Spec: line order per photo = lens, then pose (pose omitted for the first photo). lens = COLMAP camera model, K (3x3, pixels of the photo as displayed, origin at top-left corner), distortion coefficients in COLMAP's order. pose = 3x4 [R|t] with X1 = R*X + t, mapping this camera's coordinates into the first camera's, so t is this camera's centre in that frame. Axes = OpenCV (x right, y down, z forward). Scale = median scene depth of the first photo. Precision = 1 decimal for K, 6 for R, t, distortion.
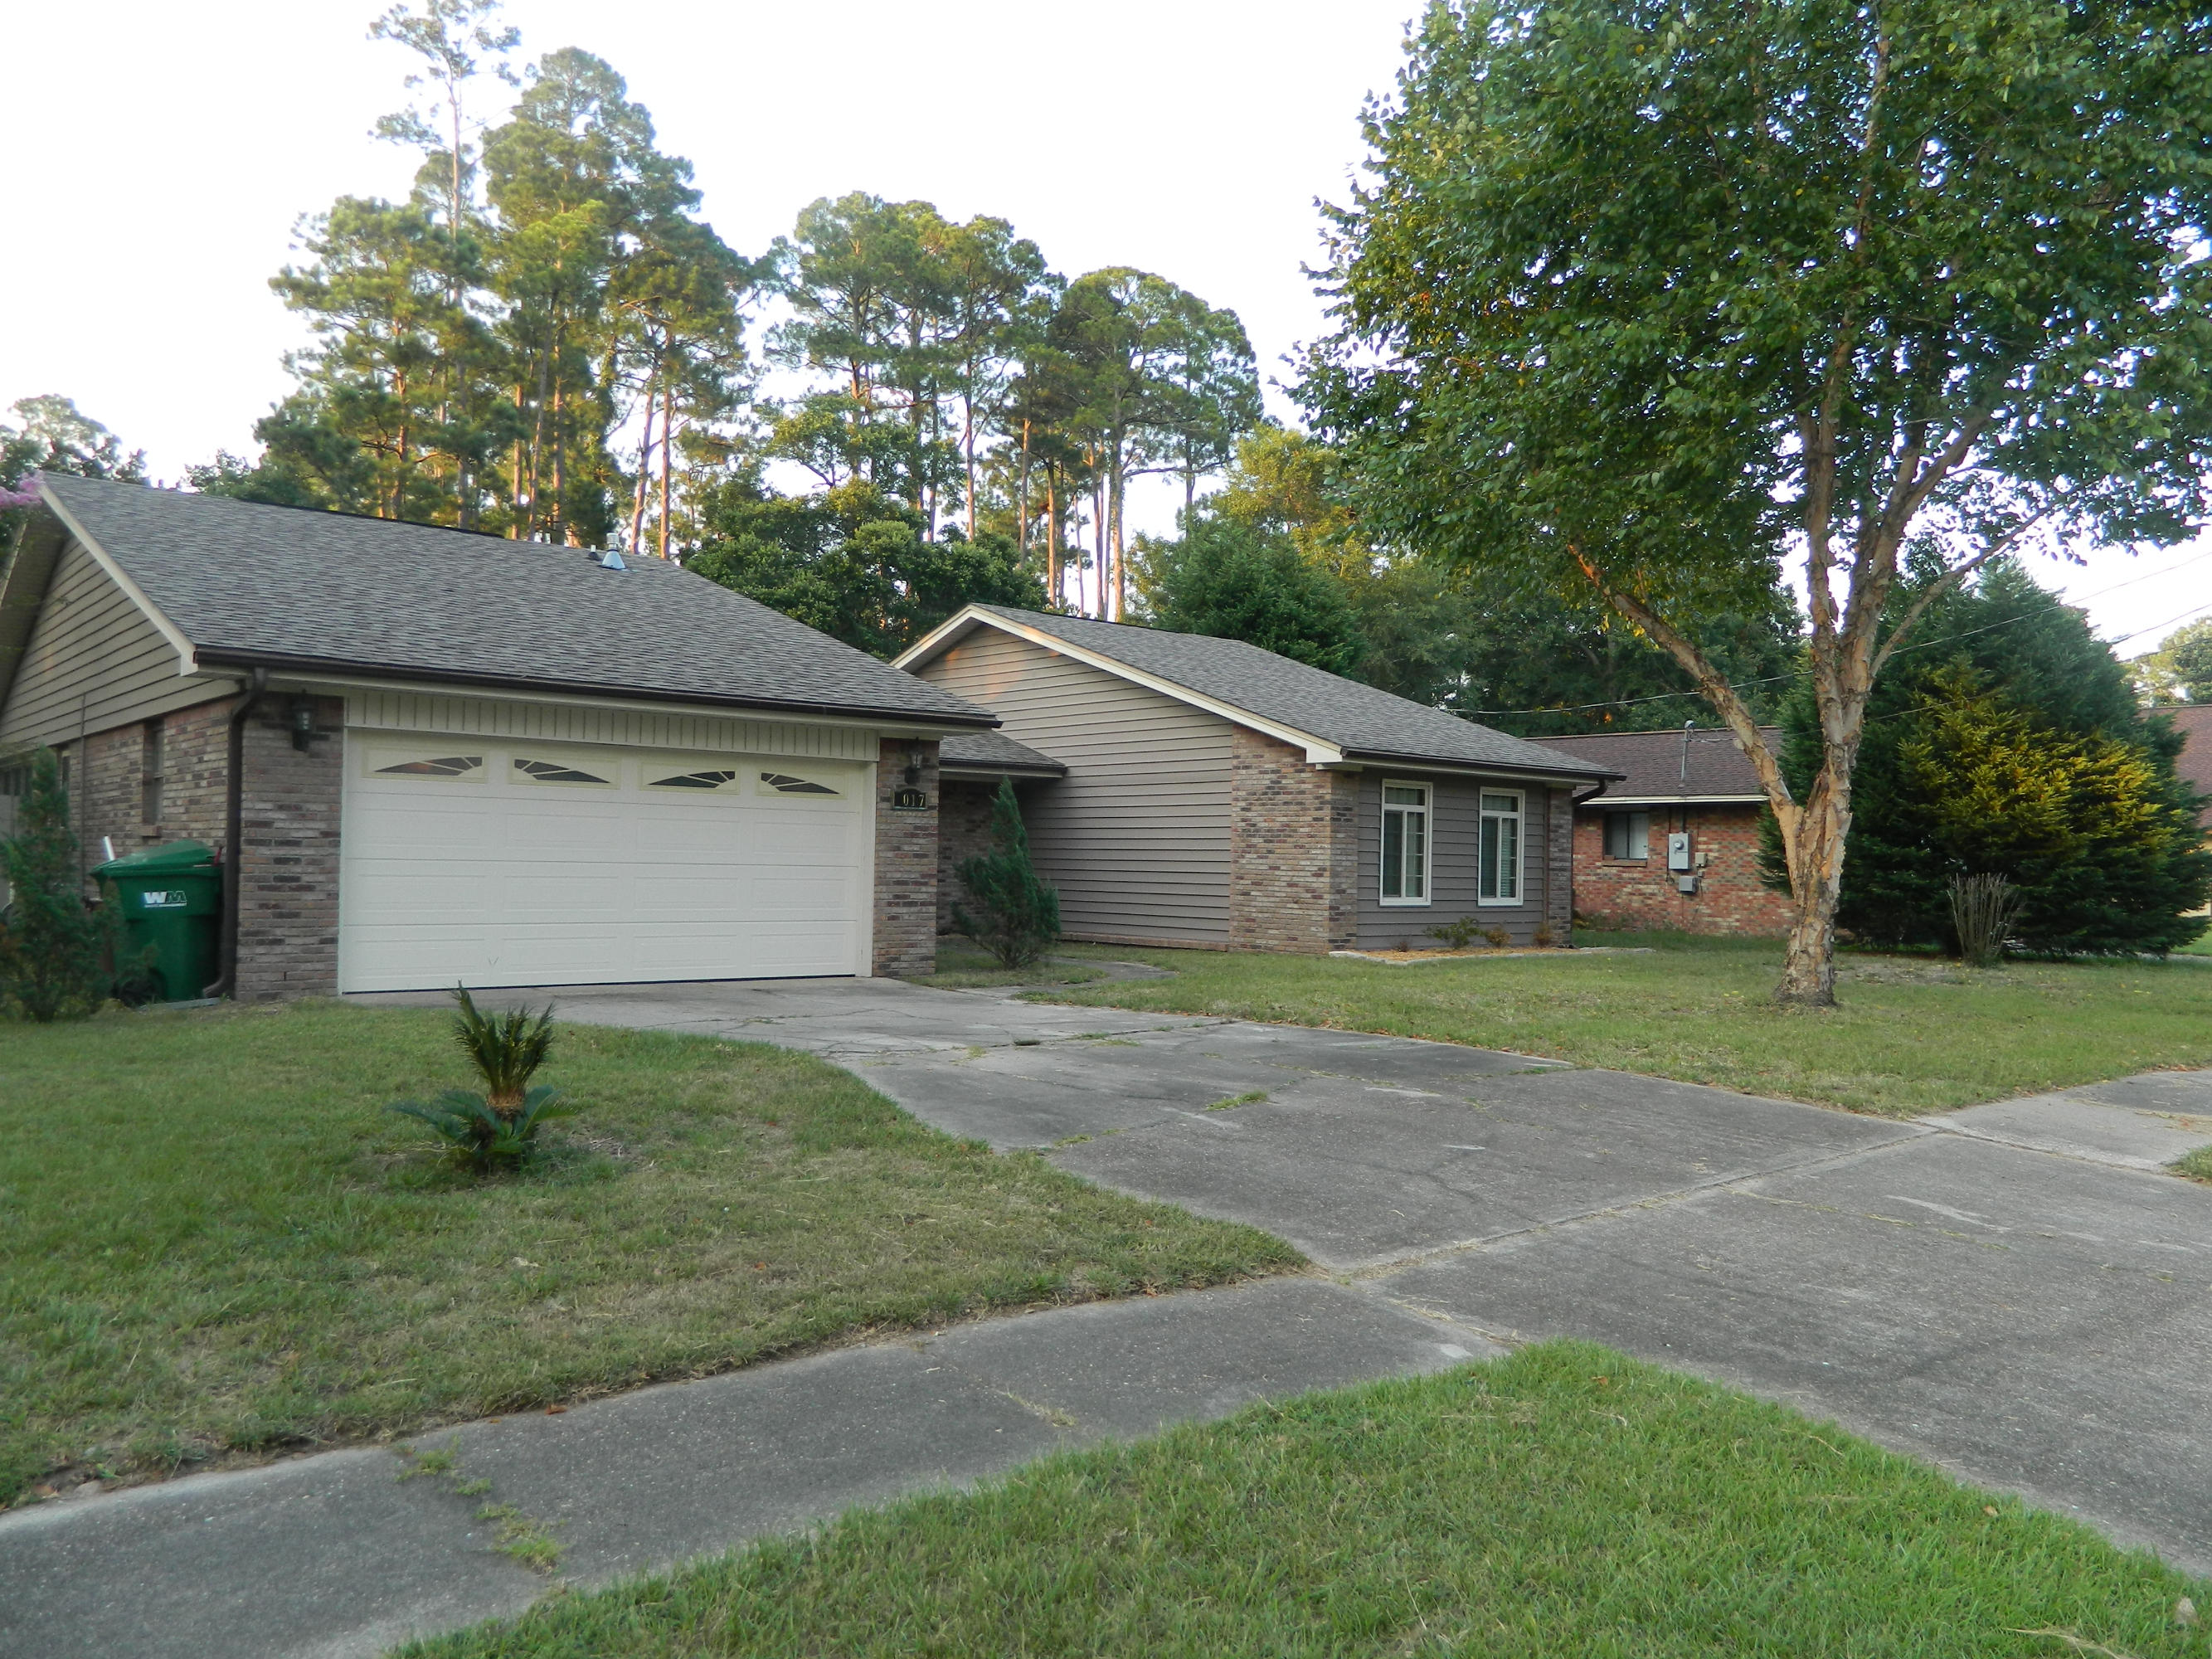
lens RADIAL K [[1651.8, 0, 1106.0], [0, 1651.8, 829.5], [0, 0, 1]] dist [0.003530, -0.000707]
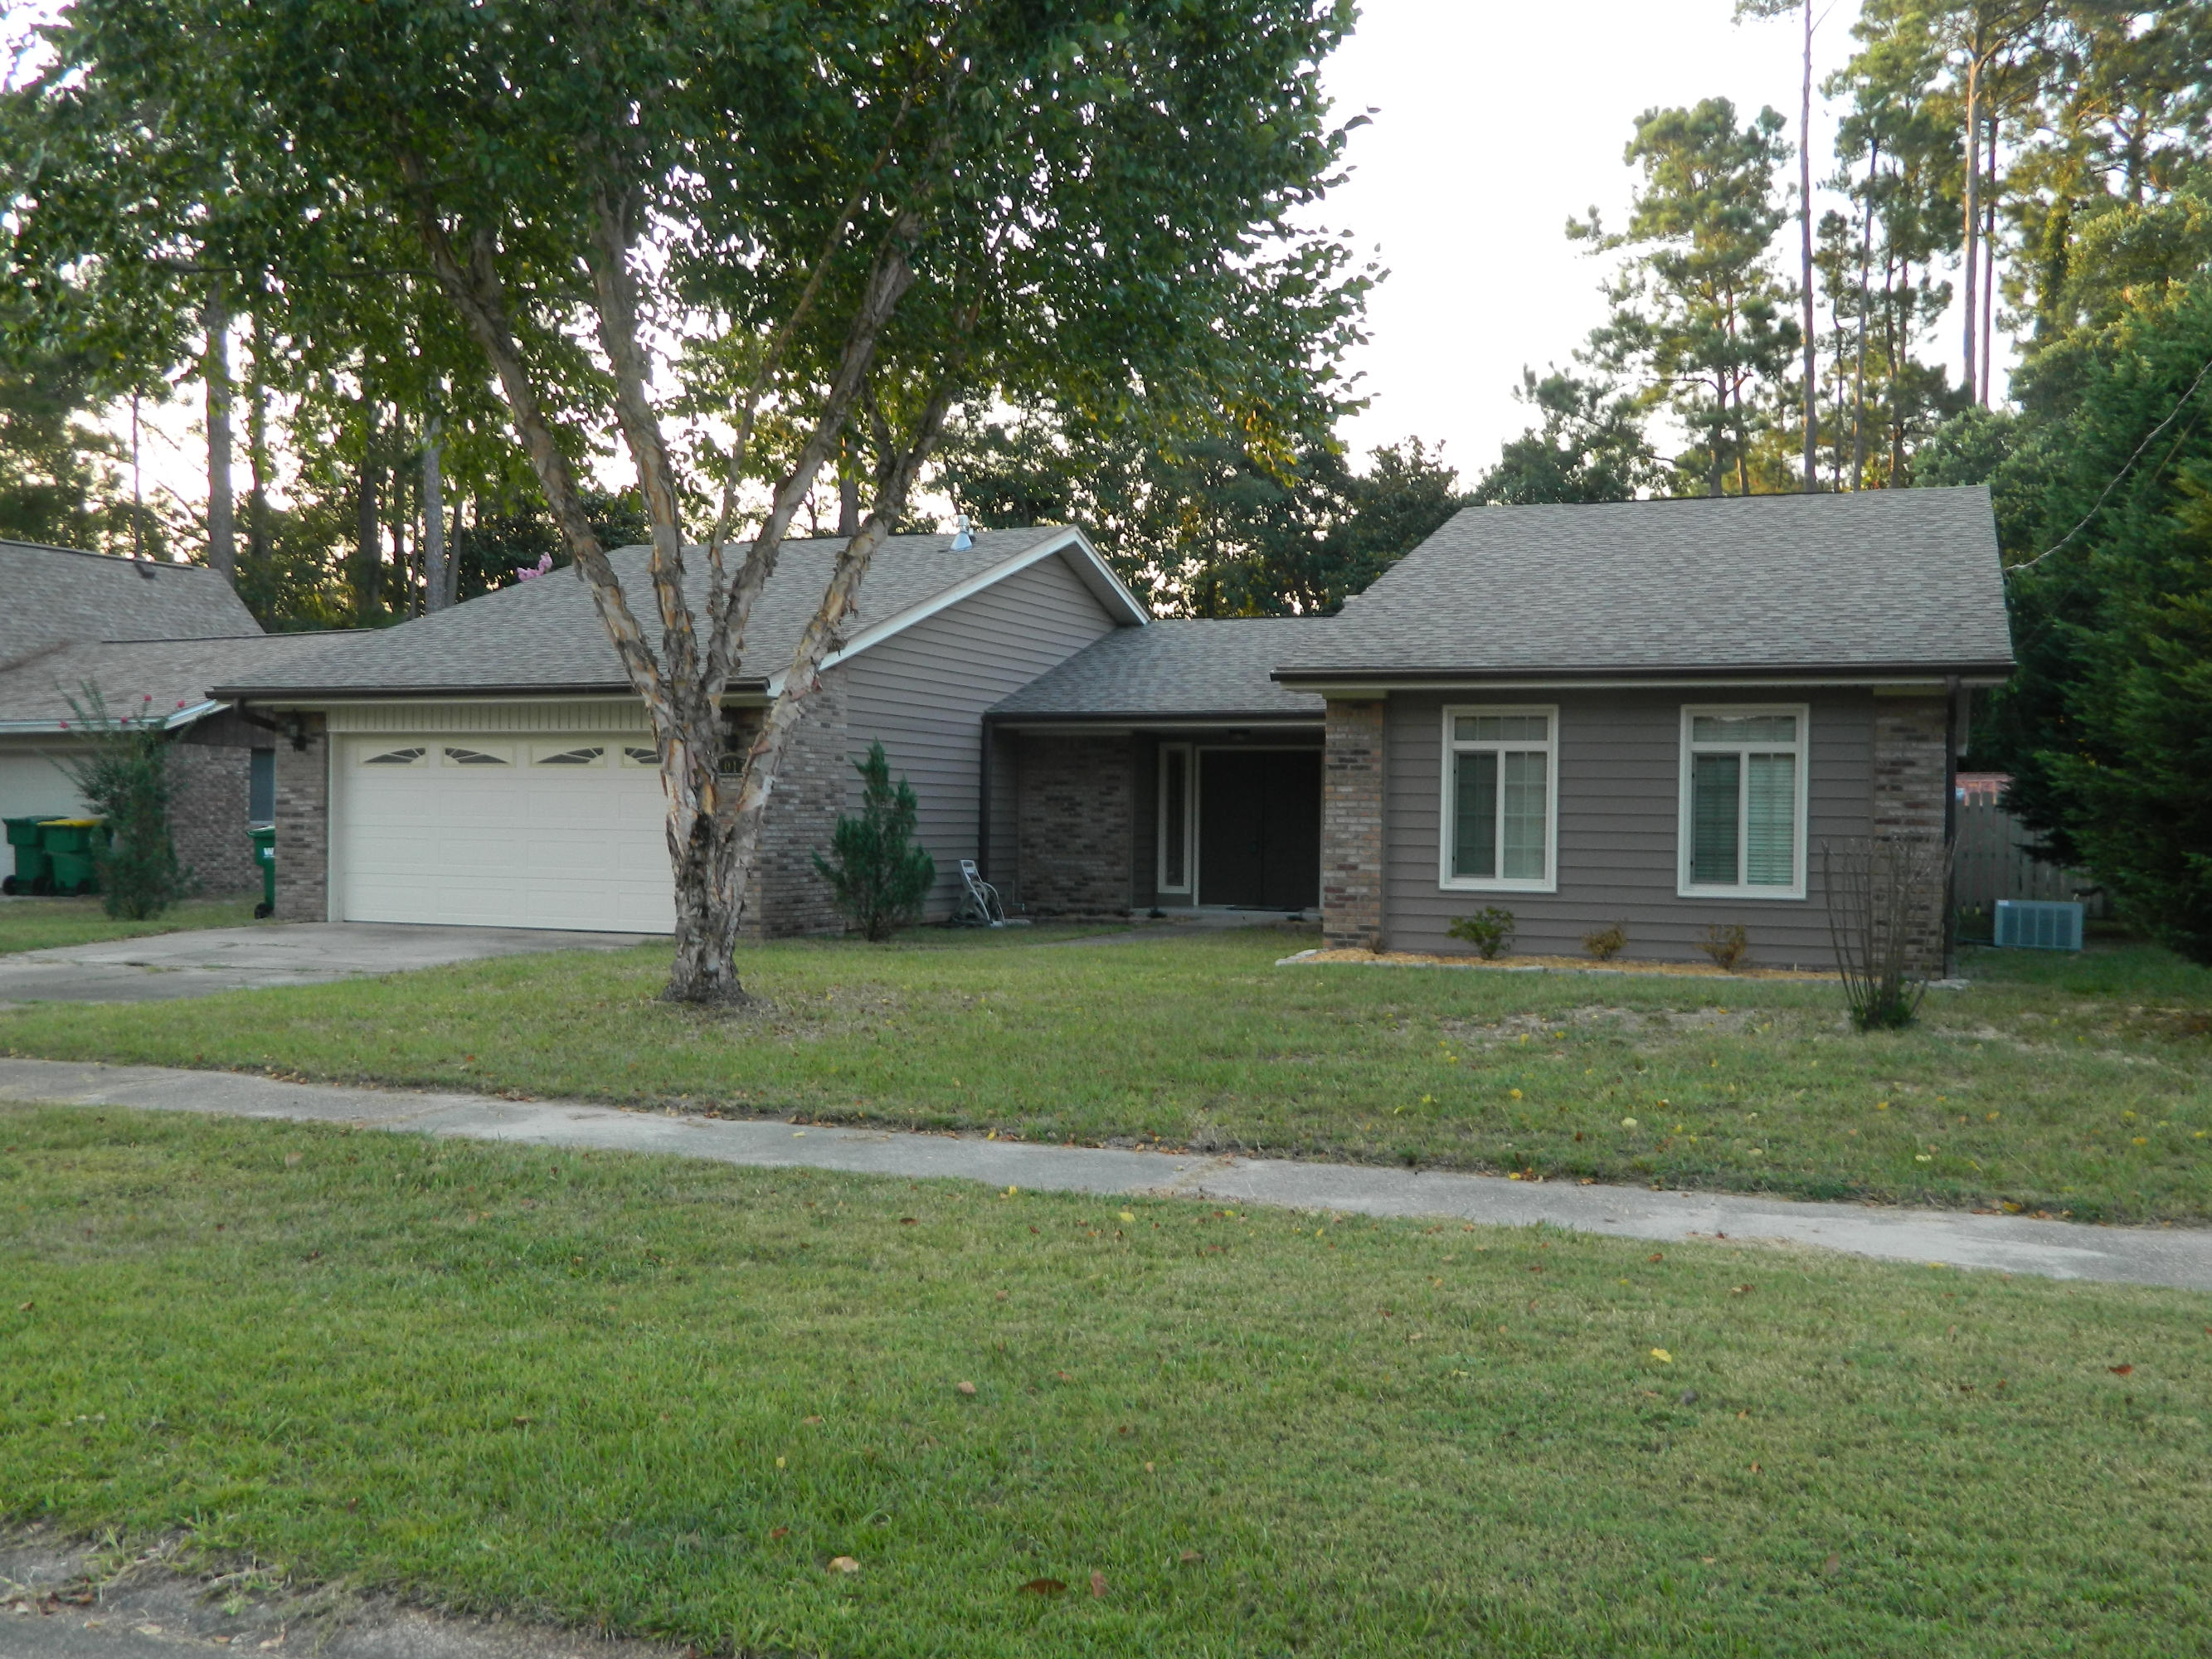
lens RADIAL K [[2016.7, 0, 1106.0], [0, 2016.7, 829.5], [0, 0, 1]] dist [0.009487, -0.001963]
pose [[0.463662, -0.008430, -0.885972, 1.169884], [0.013443, 0.999907, -0.002478, 0.028988], [0.885910, -0.010761, 0.463732, 0.667056]]
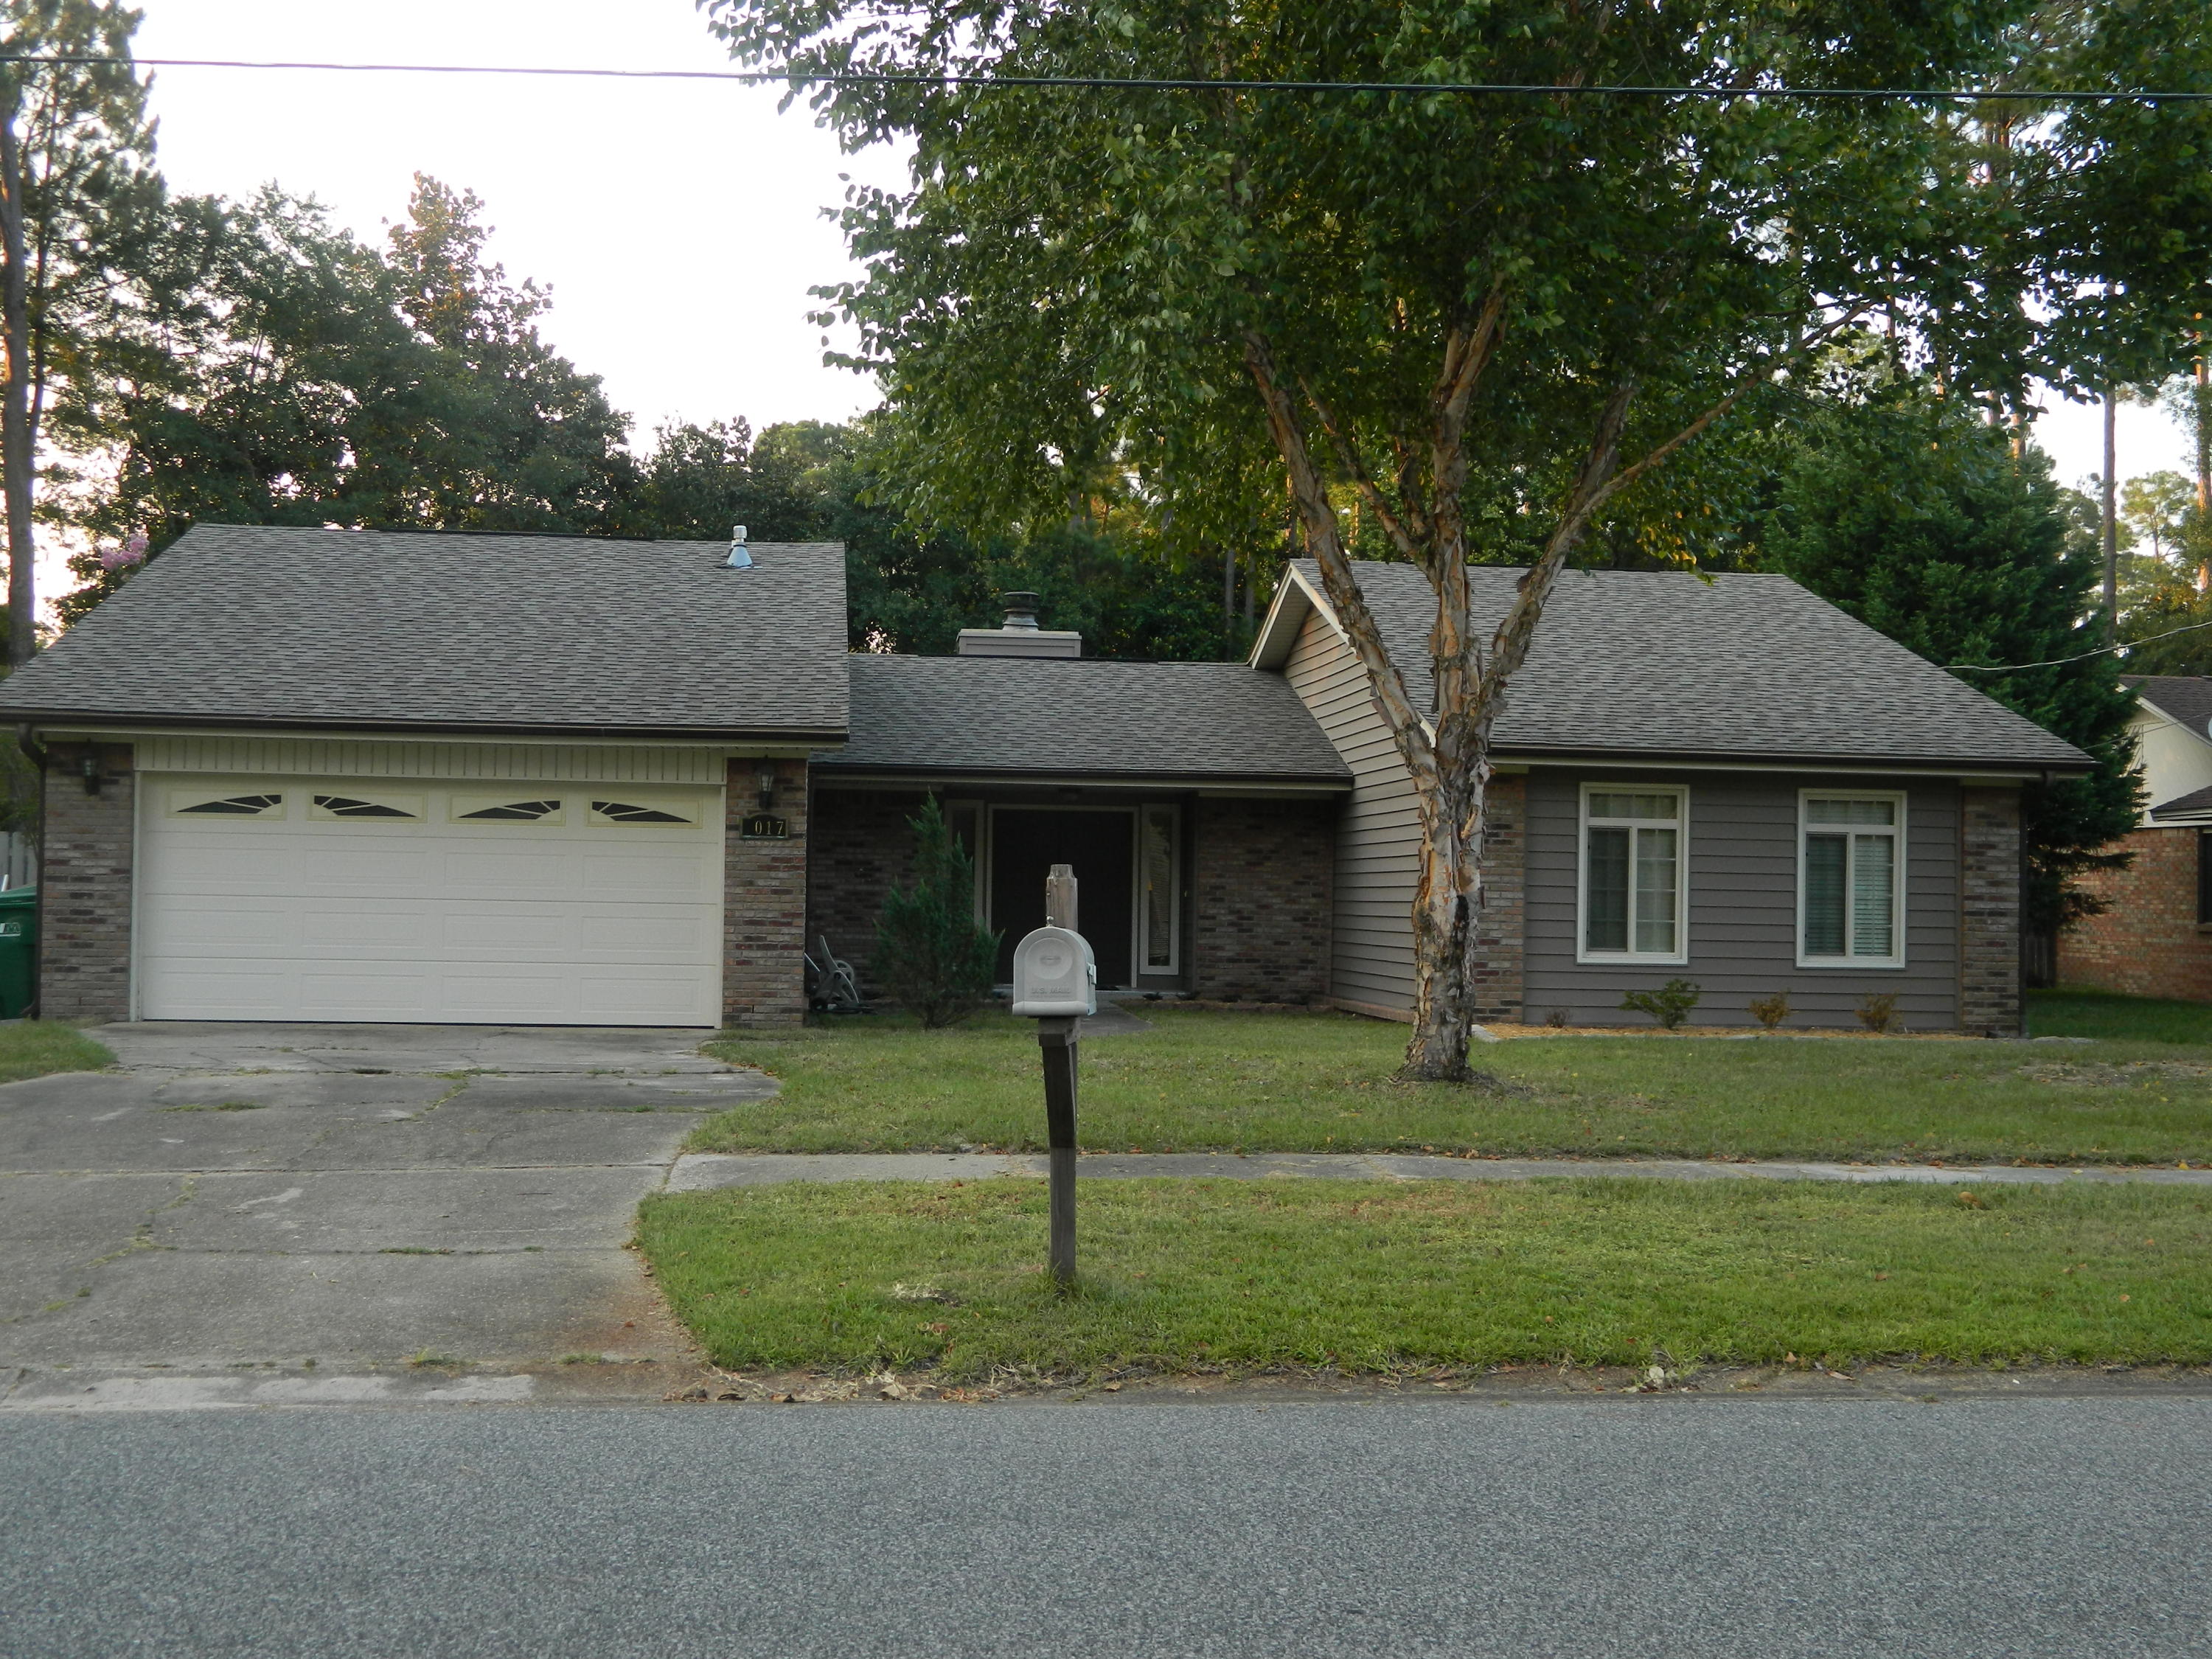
lens RADIAL K [[2619.8, 0, 1106.0], [0, 2619.8, 829.5], [0, 0, 1]] dist [0.013205, 0.001854]
pose [[0.826079, -0.017611, -0.563280, 0.865169], [0.008927, 0.999795, -0.018167, 0.010526], [0.563484, 0.009979, 0.826067, -0.045271]]
